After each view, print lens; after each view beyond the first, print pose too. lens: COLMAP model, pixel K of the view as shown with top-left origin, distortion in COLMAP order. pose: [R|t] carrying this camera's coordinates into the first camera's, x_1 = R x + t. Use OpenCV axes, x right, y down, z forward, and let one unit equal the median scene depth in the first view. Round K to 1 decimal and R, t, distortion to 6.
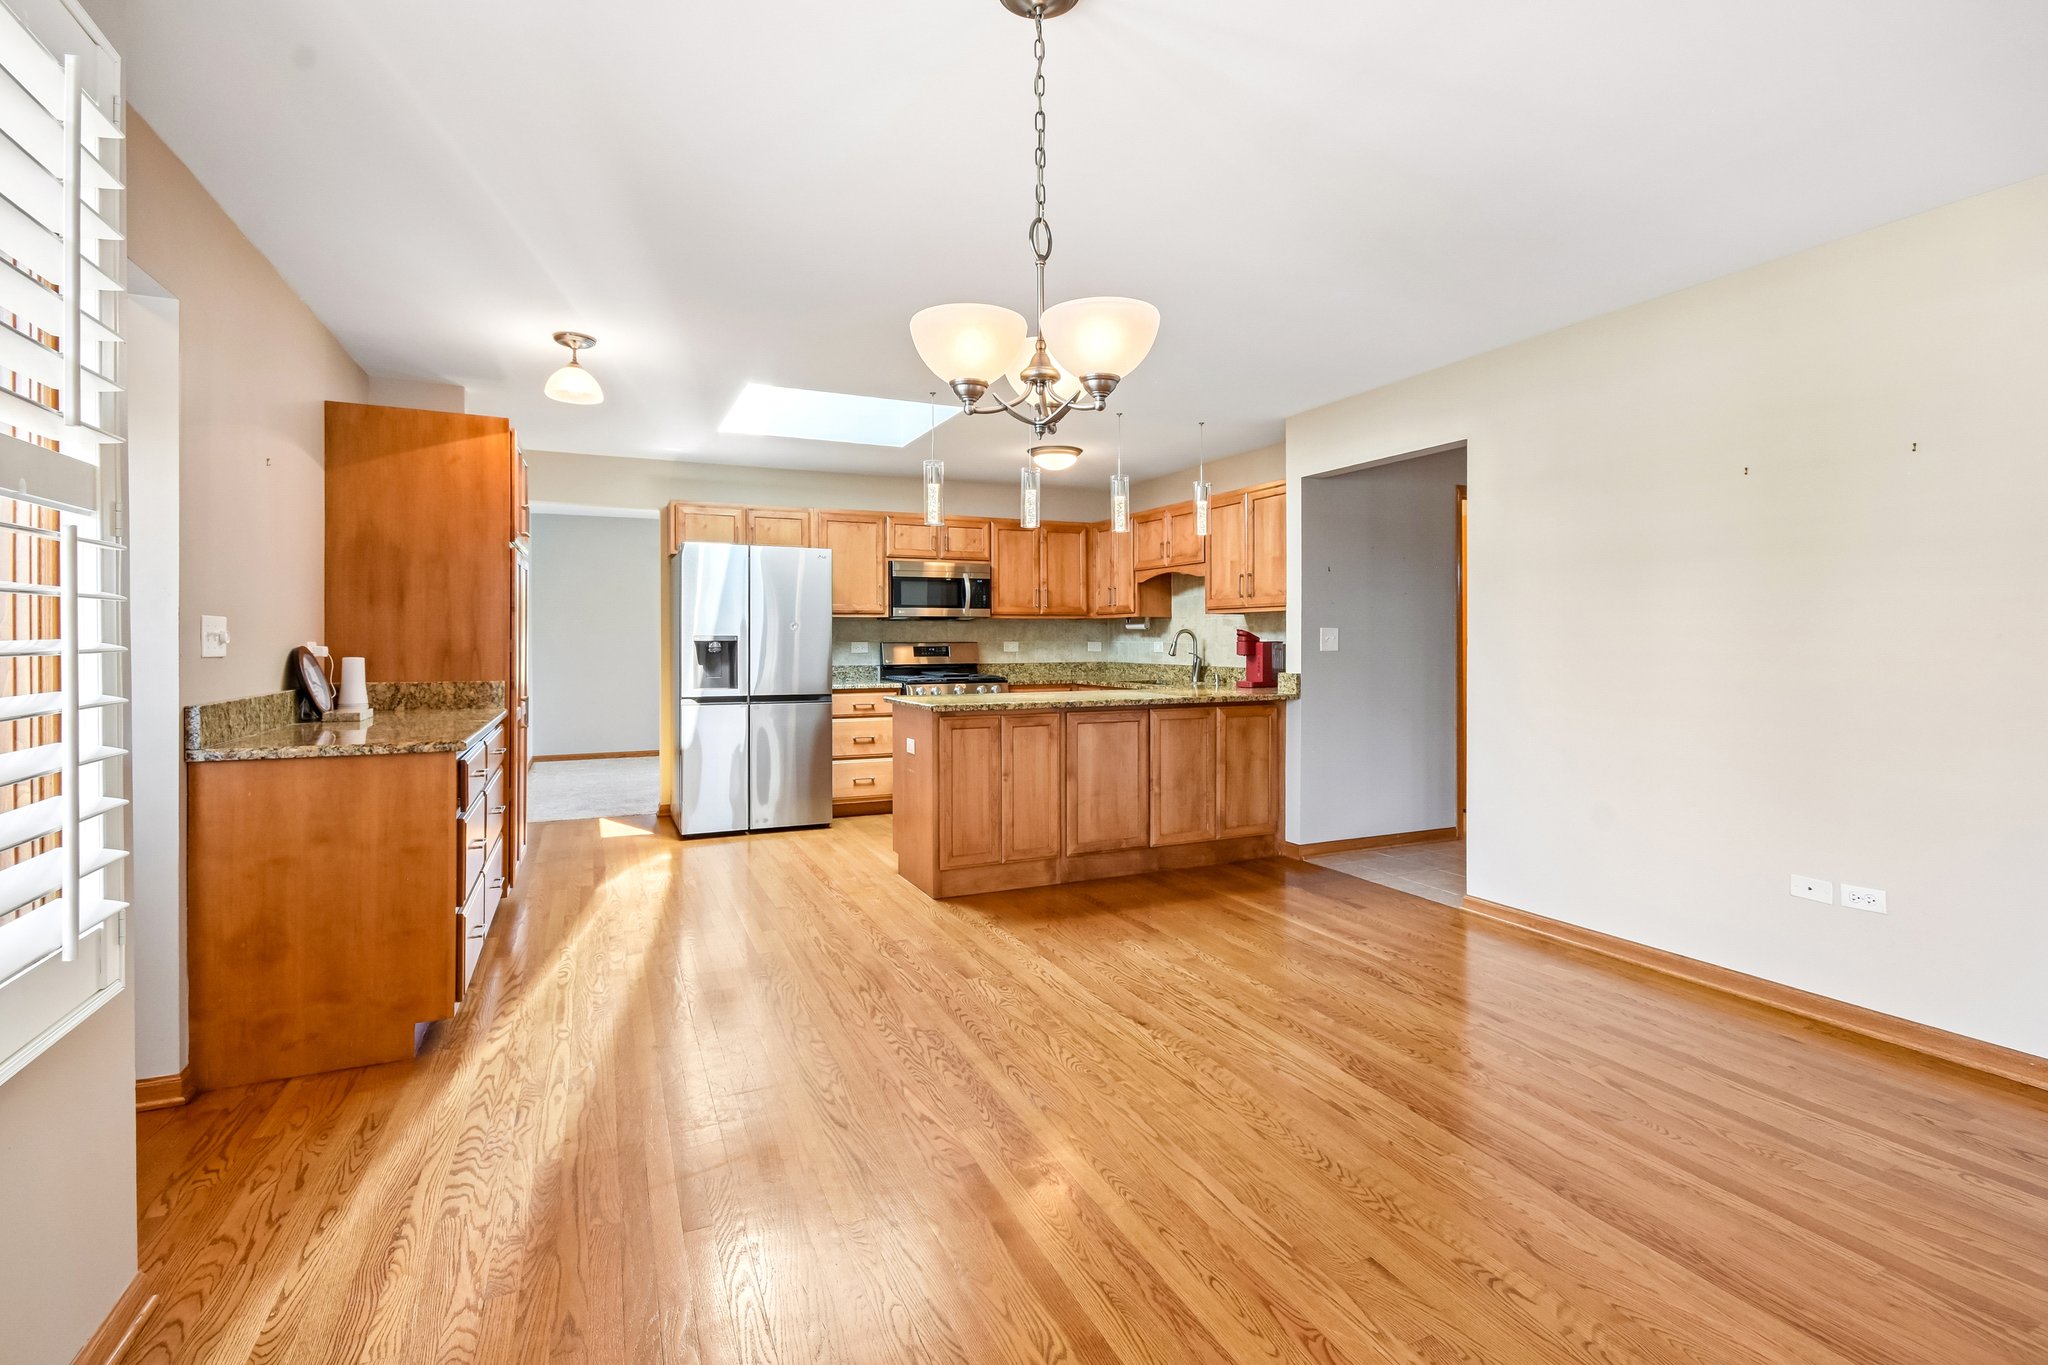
lens RADIAL K [[904.6, 0, 1063.2], [0, 904.6, 622.9], [0, 0, 1]] dist [-0.019498, -0.006294]
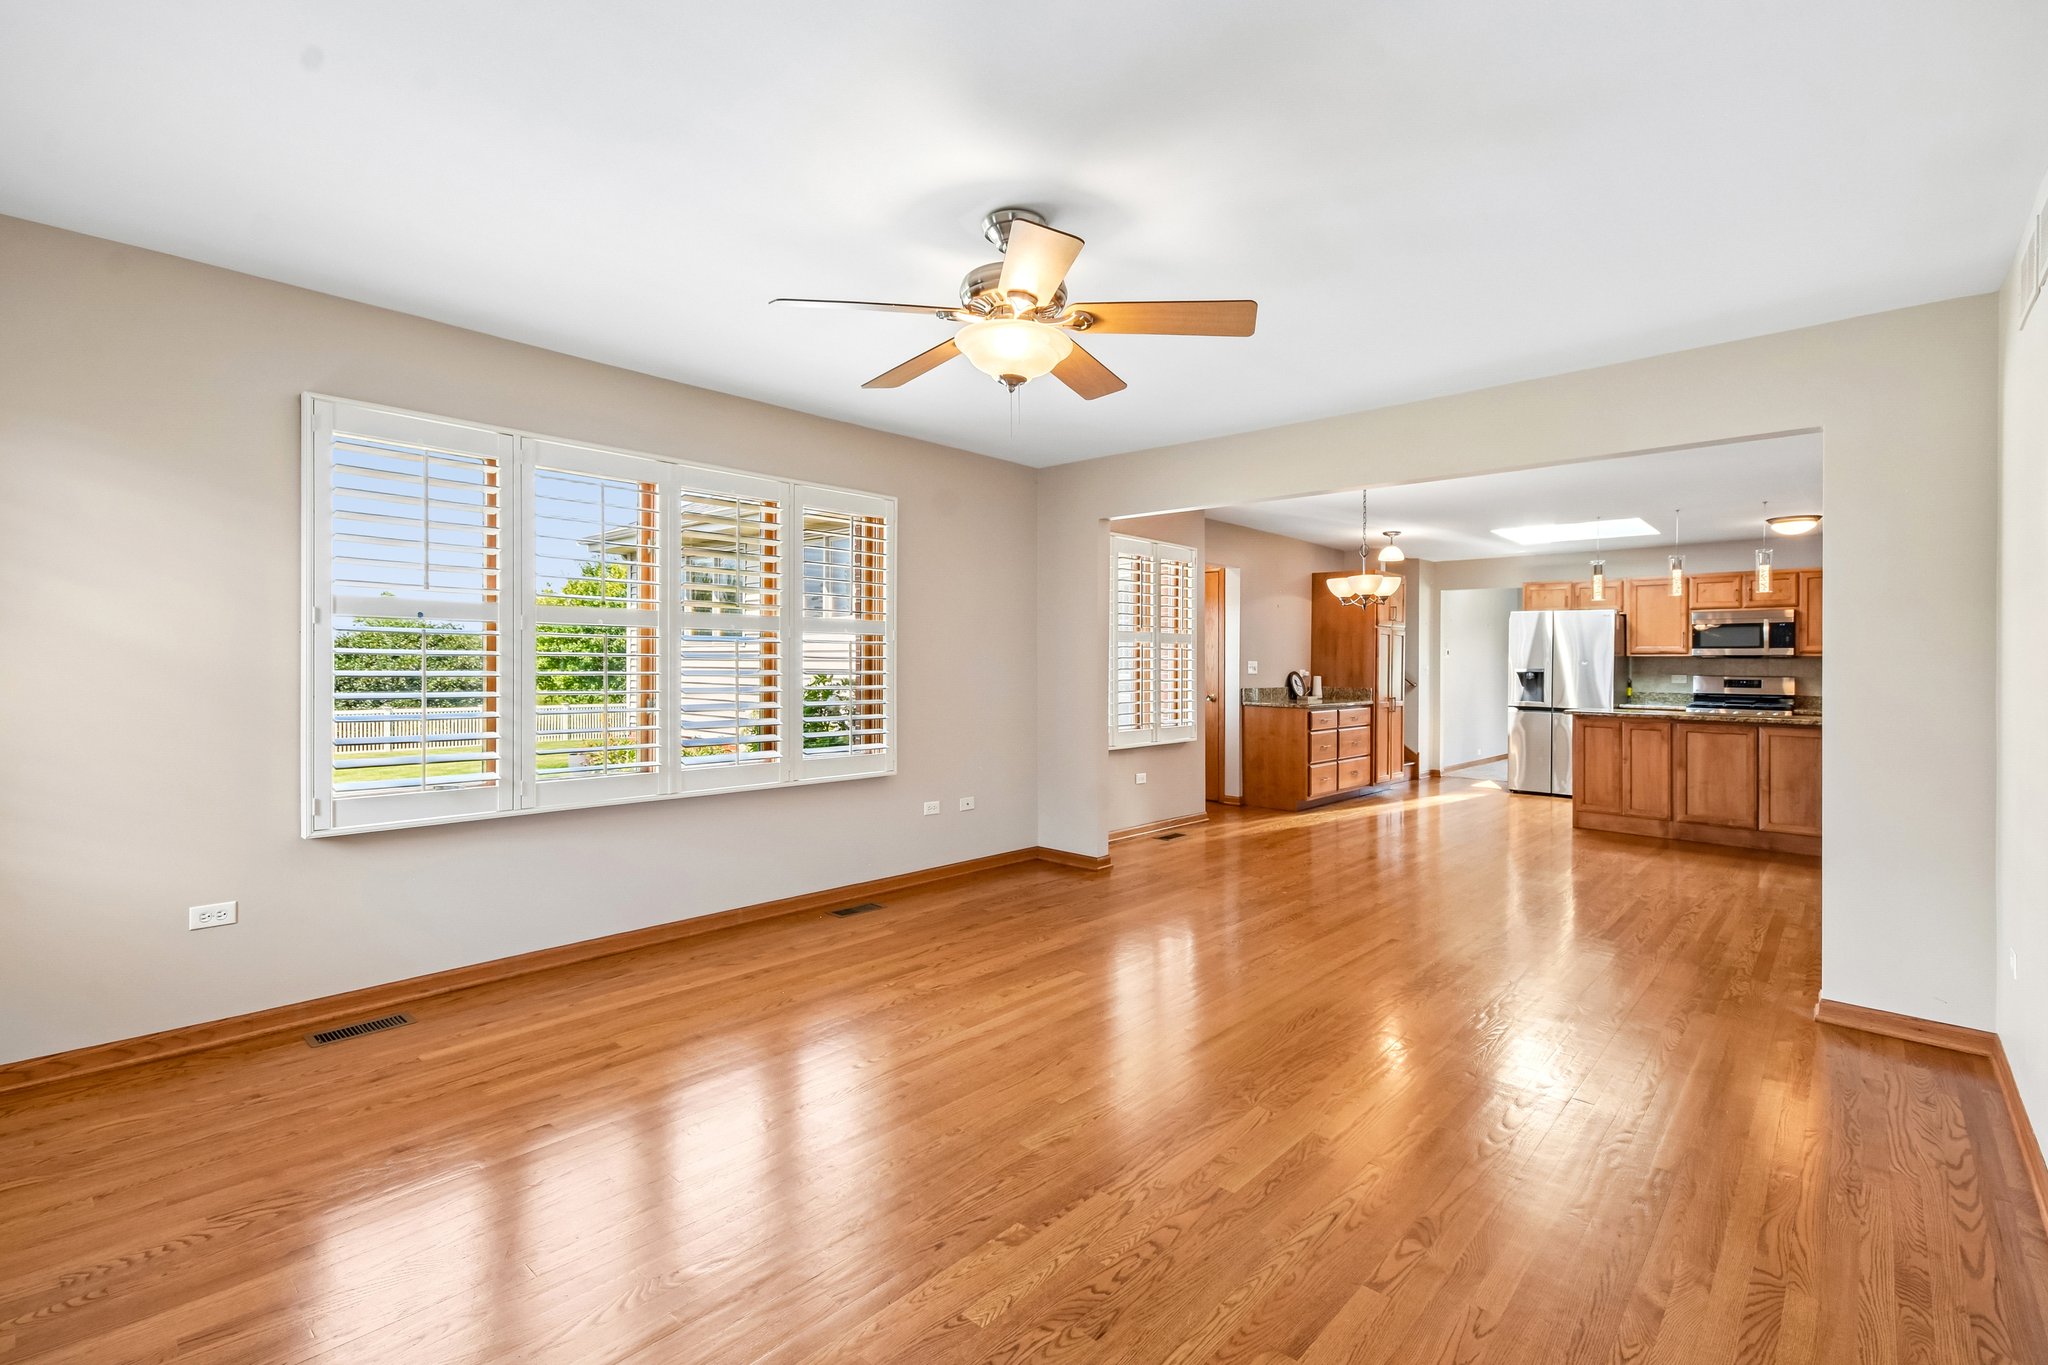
lens RADIAL K [[904.6, 0, 1023.5], [0, 904.6, 673.1], [0, 0, 1]] dist [-0.019498, -0.006294]
pose [[0.329009, 0.011948, -0.944251, 0.999555], [0.006988, 0.999862, 0.015086, -0.010361], [0.944301, -0.011562, 0.328880, -0.462208]]
